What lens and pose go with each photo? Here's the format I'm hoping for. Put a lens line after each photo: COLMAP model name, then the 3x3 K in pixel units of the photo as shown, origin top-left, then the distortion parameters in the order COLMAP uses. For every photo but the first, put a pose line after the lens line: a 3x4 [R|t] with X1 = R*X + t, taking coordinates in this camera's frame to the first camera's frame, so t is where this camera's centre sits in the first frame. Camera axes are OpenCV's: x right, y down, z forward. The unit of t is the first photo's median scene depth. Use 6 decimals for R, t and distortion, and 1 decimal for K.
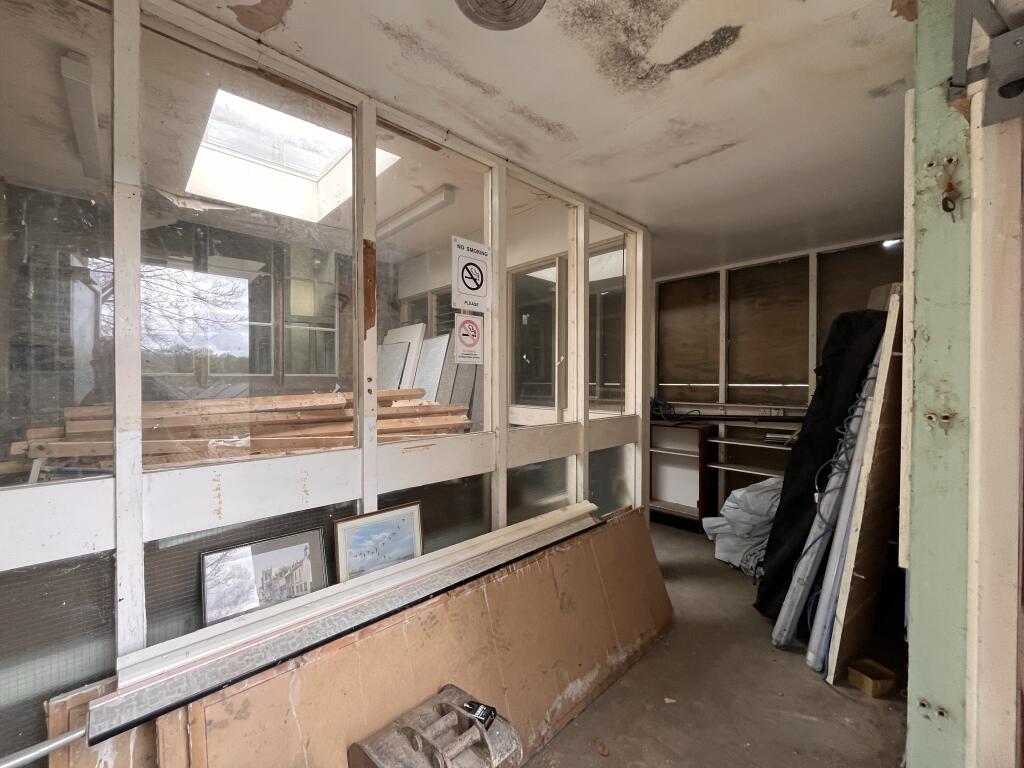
lens RADIAL K [[412.9, 0, 509.6], [0, 412.9, 384.8], [0, 0, 1]] dist [-0.002814, -0.000366]
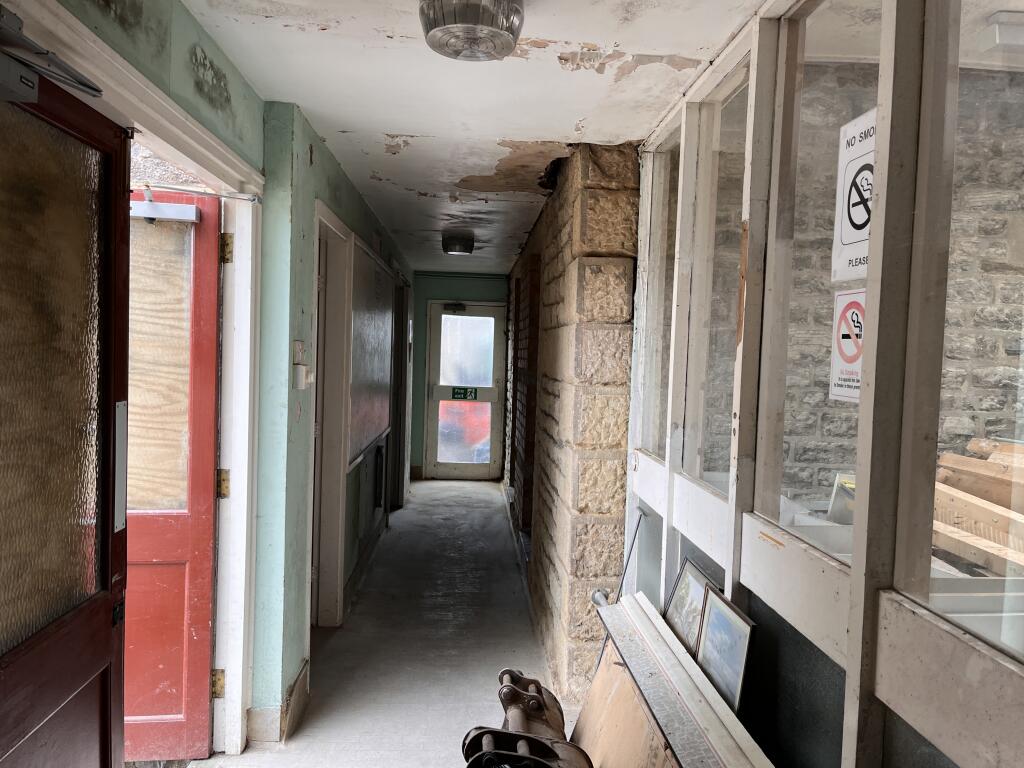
lens RADIAL K [[764.6, 0, 512.0], [0, 764.6, 384.0], [0, 0, 1]] dist [0.107551, -0.001669]
pose [[-0.634353, 0.016639, -0.772864, 0.777583], [-0.038425, 0.997854, 0.053022, -0.100207], [0.772088, 0.063332, -0.632352, 1.258173]]
